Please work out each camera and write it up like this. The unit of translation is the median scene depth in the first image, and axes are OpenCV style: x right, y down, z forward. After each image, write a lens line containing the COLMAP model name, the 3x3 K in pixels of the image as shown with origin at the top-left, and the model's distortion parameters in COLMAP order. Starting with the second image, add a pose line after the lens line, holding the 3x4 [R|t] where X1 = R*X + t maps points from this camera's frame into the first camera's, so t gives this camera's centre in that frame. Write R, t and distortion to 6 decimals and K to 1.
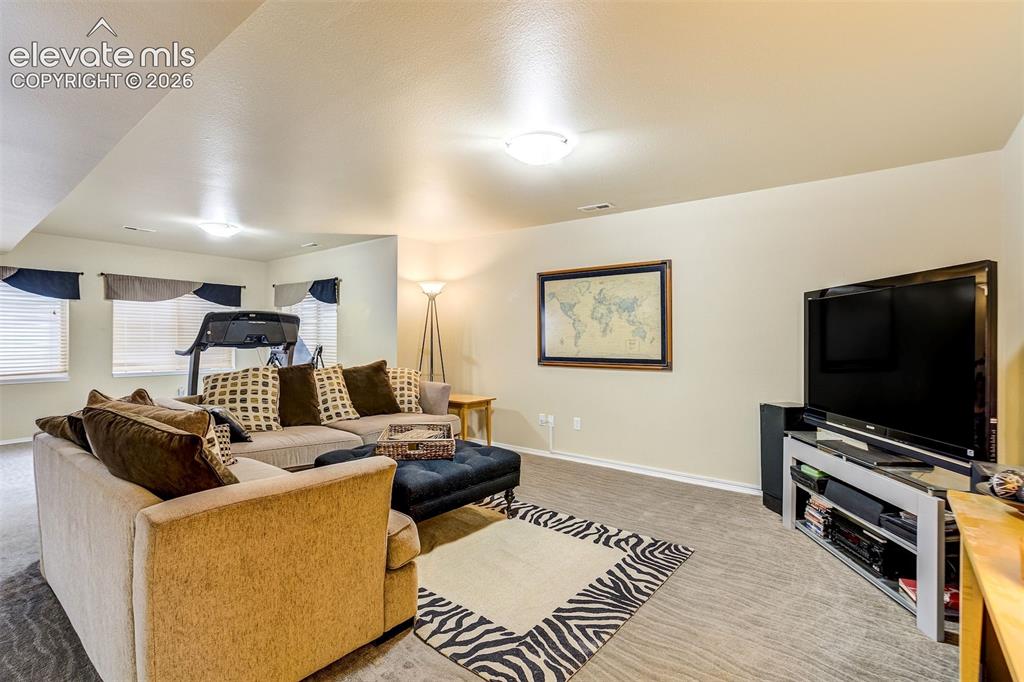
lens RADIAL K [[481.8, 0, 514.7], [0, 481.8, 339.0], [0, 0, 1]] dist [-0.043447, 0.014310]
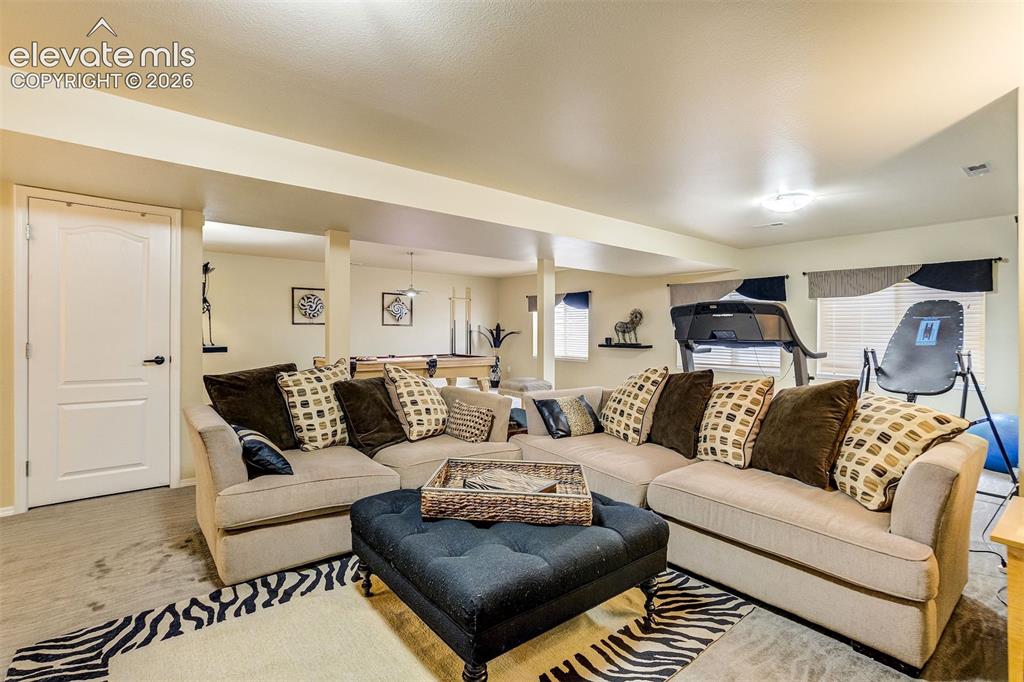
lens RADIAL K [[481.8, 0, 533.9], [0, 481.8, 346.8], [0, 0, 1]] dist [-0.043447, 0.014310]
pose [[-0.205160, 0.013848, -0.978630, 0.685180], [-0.008265, 0.999840, 0.015881, 0.017723], [0.978694, 0.011347, -0.205013, 1.903706]]
